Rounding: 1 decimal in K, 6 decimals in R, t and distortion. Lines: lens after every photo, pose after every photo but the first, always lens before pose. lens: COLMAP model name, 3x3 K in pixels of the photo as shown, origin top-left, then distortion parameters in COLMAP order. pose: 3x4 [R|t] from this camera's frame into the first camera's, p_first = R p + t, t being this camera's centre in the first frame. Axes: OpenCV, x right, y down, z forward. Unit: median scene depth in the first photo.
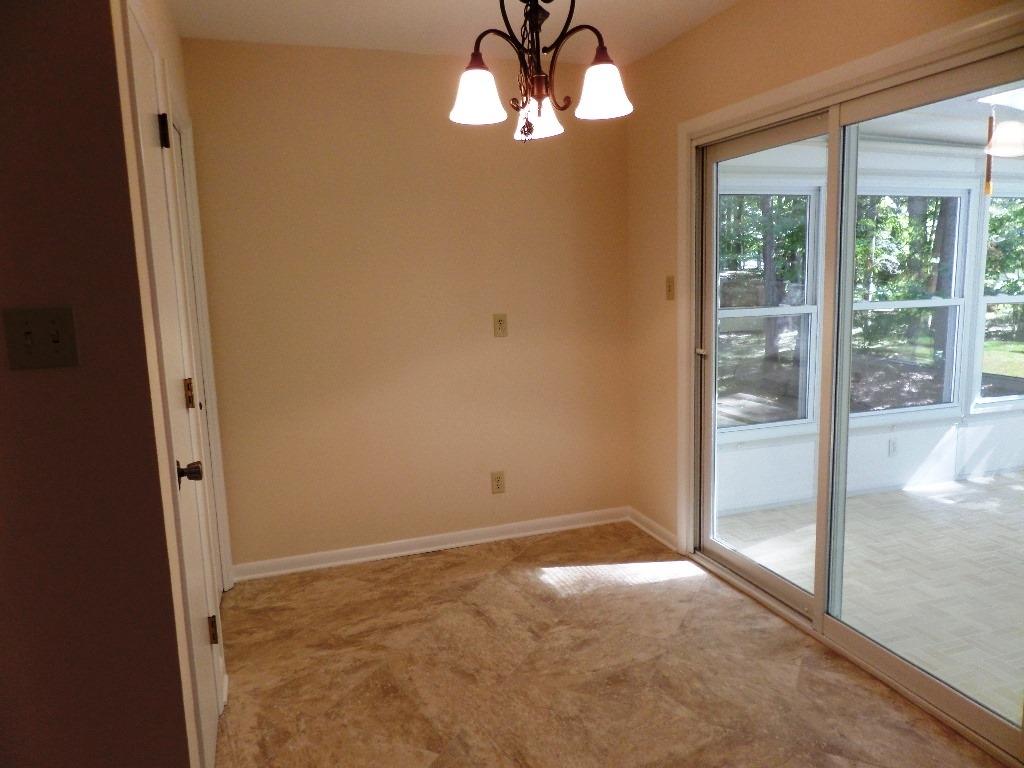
lens RADIAL K [[734.2, 0, 514.0], [0, 734.2, 385.1], [0, 0, 1]] dist [0.012185, 0.000527]
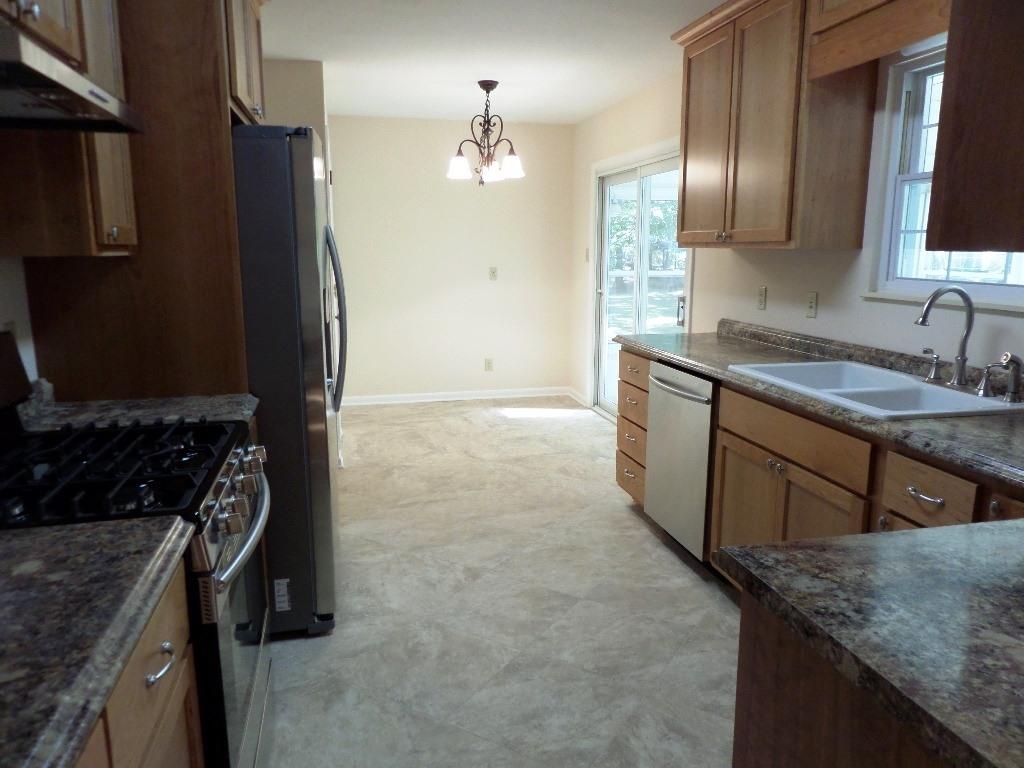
lens RADIAL K [[734.2, 0, 508.4], [0, 734.2, 374.0], [0, 0, 1]] dist [0.012185, 0.000527]
pose [[0.993325, 0.050243, -0.103830, 0.286163], [-0.048091, 0.998575, 0.023122, 0.156064], [0.104844, -0.017975, 0.994326, -1.004094]]
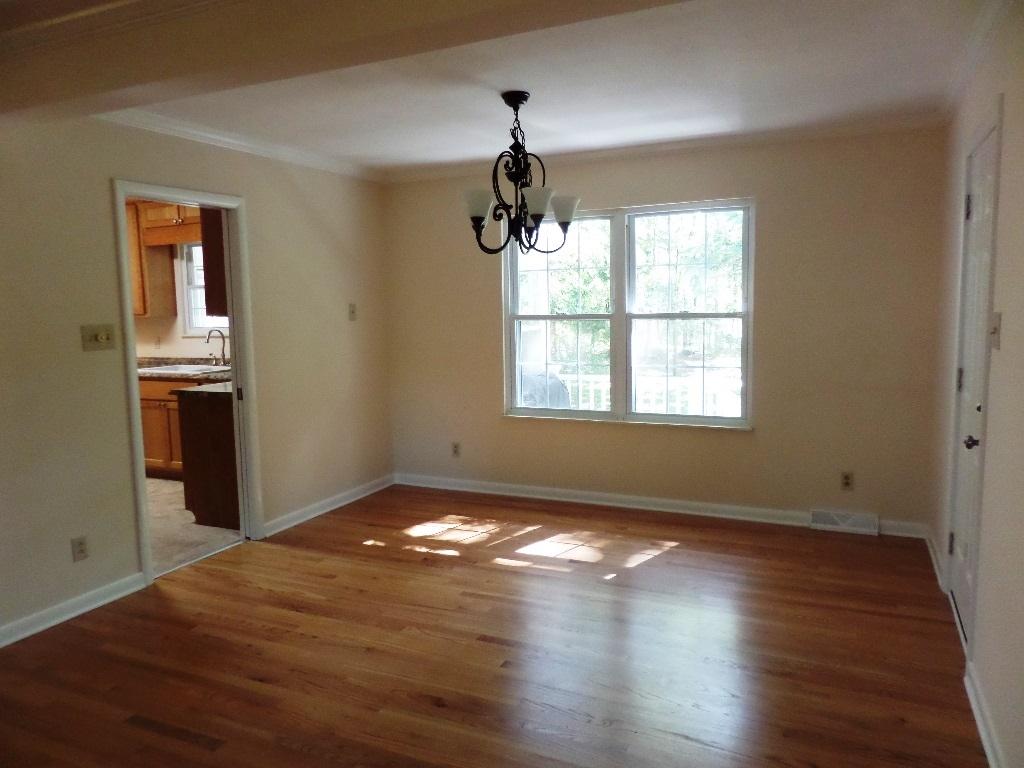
lens RADIAL K [[734.2, 0, 510.4], [0, 734.2, 377.0], [0, 0, 1]] dist [0.012185, 0.000527]
pose [[0.699830, -0.066339, 0.711222, -0.349608], [0.113384, 0.993371, -0.018912, 0.363768], [-0.705253, 0.093876, 0.702713, -2.472741]]
